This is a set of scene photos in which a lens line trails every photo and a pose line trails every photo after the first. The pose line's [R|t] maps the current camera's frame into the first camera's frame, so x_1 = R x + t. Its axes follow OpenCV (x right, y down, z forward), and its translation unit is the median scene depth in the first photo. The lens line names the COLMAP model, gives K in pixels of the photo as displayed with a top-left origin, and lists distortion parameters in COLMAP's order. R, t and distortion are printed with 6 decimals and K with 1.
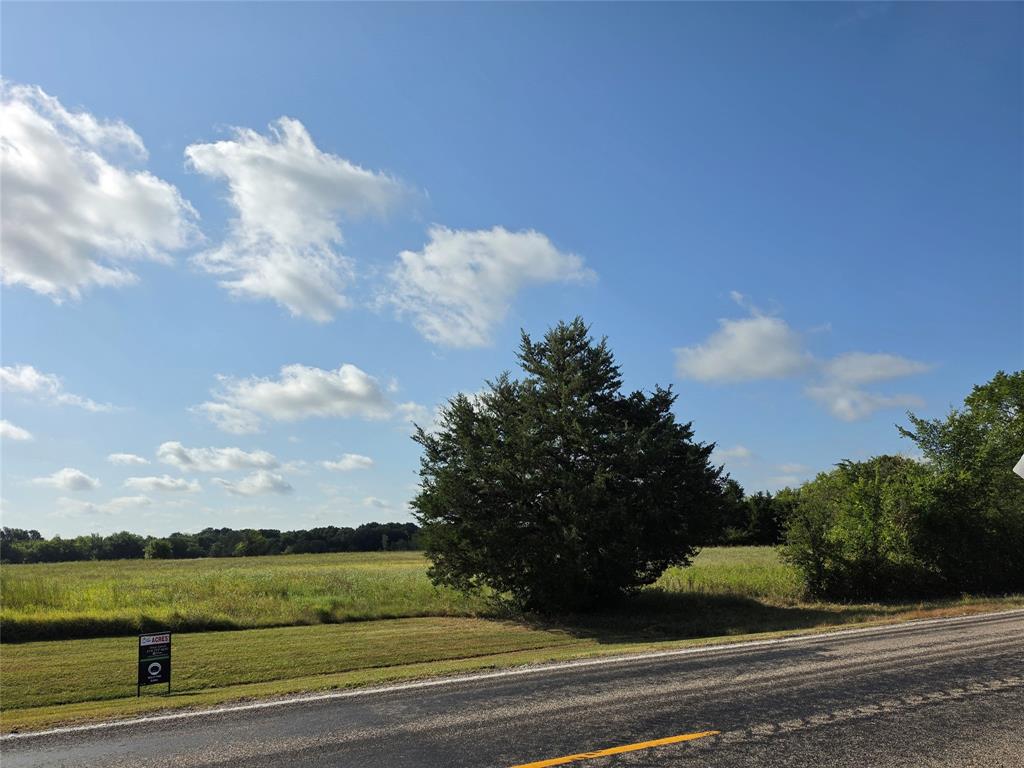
lens RADIAL K [[699.1, 0, 512.0], [0, 699.1, 384.0], [0, 0, 1]] dist [0.096319, -0.128974]
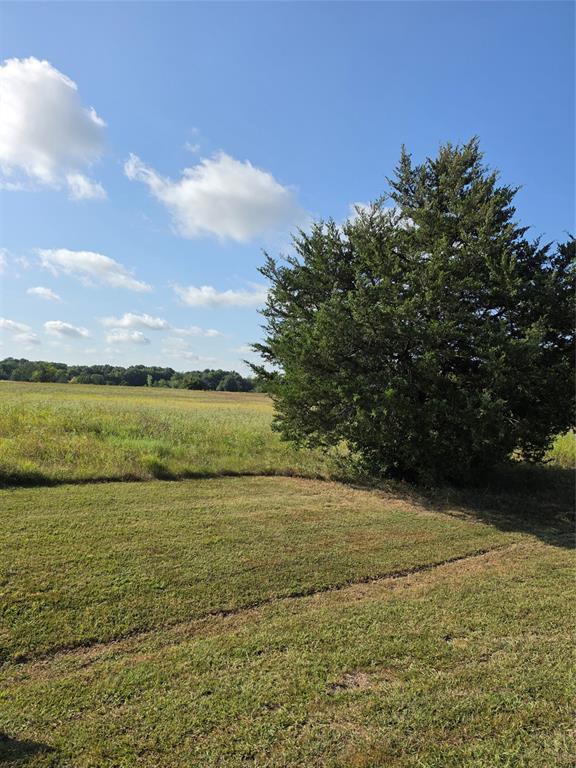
lens RADIAL K [[524.6, 0, 288.1], [0, 524.6, 381.0], [0, 0, 1]] dist [0.096589, -0.139340]
pose [[0.993037, 0.080534, 0.085974, -0.149147], [-0.096336, 0.975208, 0.199219, 0.076325], [-0.067798, -0.206115, 0.976176, 0.349418]]
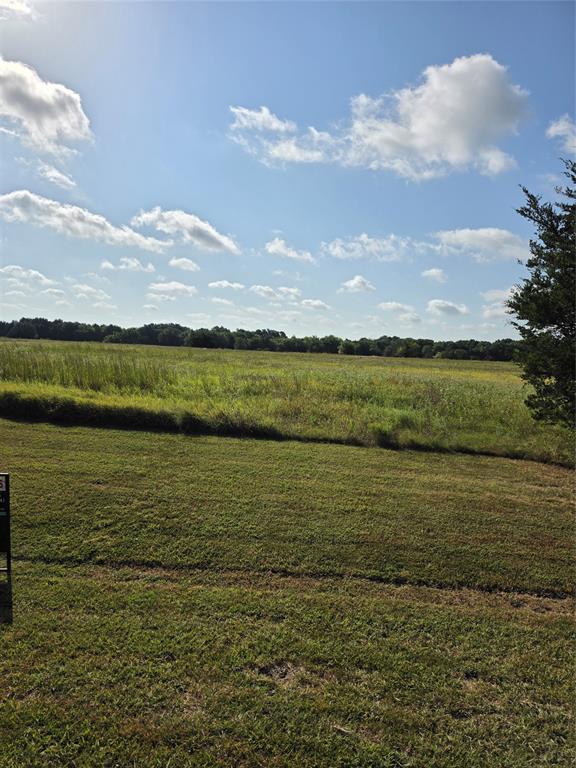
lens RADIAL K [[524.3, 0, 283.4], [0, 524.3, 387.6], [0, 0, 1]] dist [0.096319, -0.128974]
pose [[0.828738, 0.105571, -0.549590, -0.026557], [0.056829, 0.961094, 0.270311, 0.086284], [0.556745, -0.255250, 0.790495, 0.400061]]
